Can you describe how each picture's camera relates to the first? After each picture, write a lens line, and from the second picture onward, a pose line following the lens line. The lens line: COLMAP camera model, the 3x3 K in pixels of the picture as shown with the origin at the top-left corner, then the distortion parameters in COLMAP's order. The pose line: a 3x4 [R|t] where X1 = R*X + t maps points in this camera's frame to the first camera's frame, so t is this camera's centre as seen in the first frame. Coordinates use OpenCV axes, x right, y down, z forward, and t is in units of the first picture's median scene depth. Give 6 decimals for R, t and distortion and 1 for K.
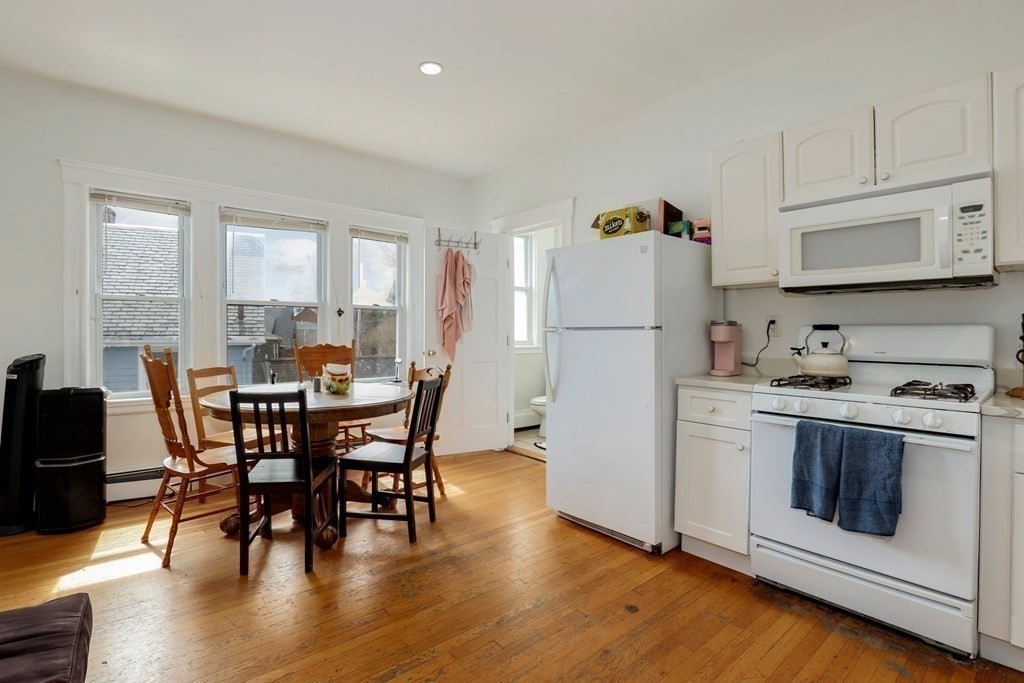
lens RADIAL K [[471.7, 0, 508.4], [0, 471.7, 328.1], [0, 0, 1]] dist [-0.037924, 0.005088]
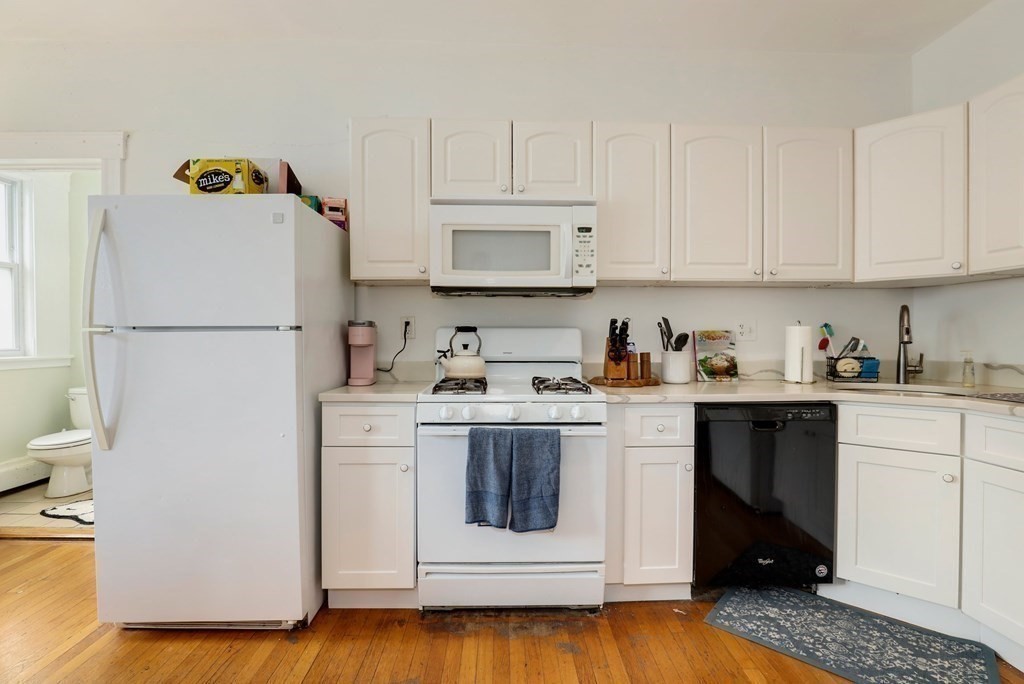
lens RADIAL K [[468.5, 0, 502.3], [0, 468.5, 342.4], [0, 0, 1]] dist [-0.038044, 0.006800]
pose [[0.627576, -0.012576, 0.778454, -0.057004], [-0.005015, 0.999783, 0.020195, 0.006176], [-0.778539, -0.016578, 0.627377, 0.328904]]
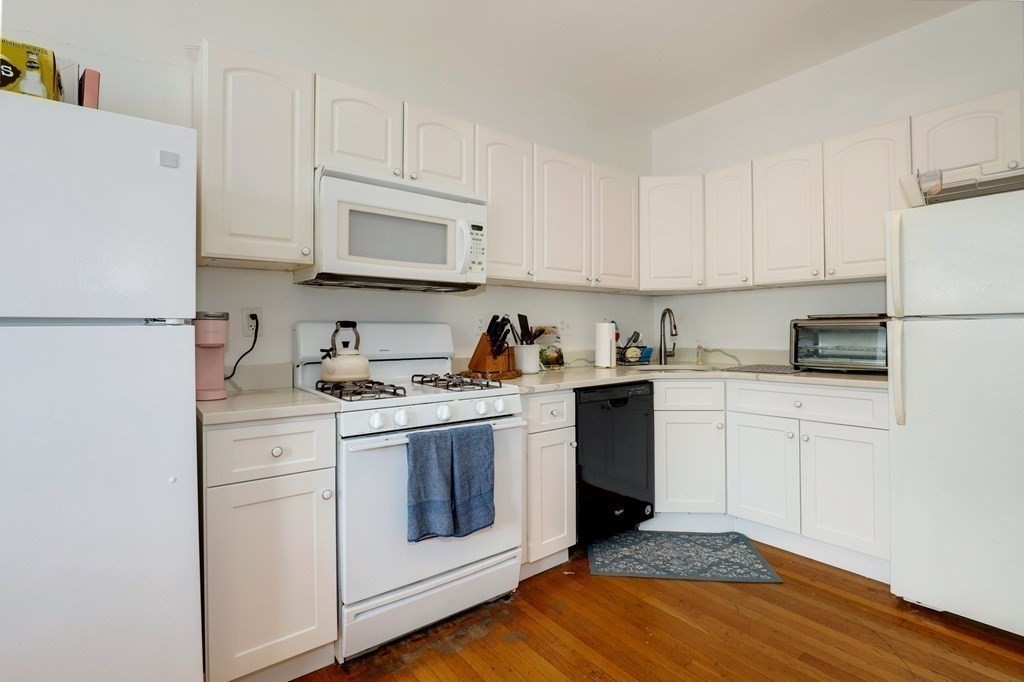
lens RADIAL K [[471.7, 0, 508.4], [0, 471.7, 327.6], [0, 0, 1]] dist [-0.037924, 0.005088]
pose [[0.046485, 0.004426, 0.998909, -0.192842], [-0.004343, 0.999982, -0.004228, 0.007595], [-0.998910, -0.004142, 0.046503, 0.707333]]
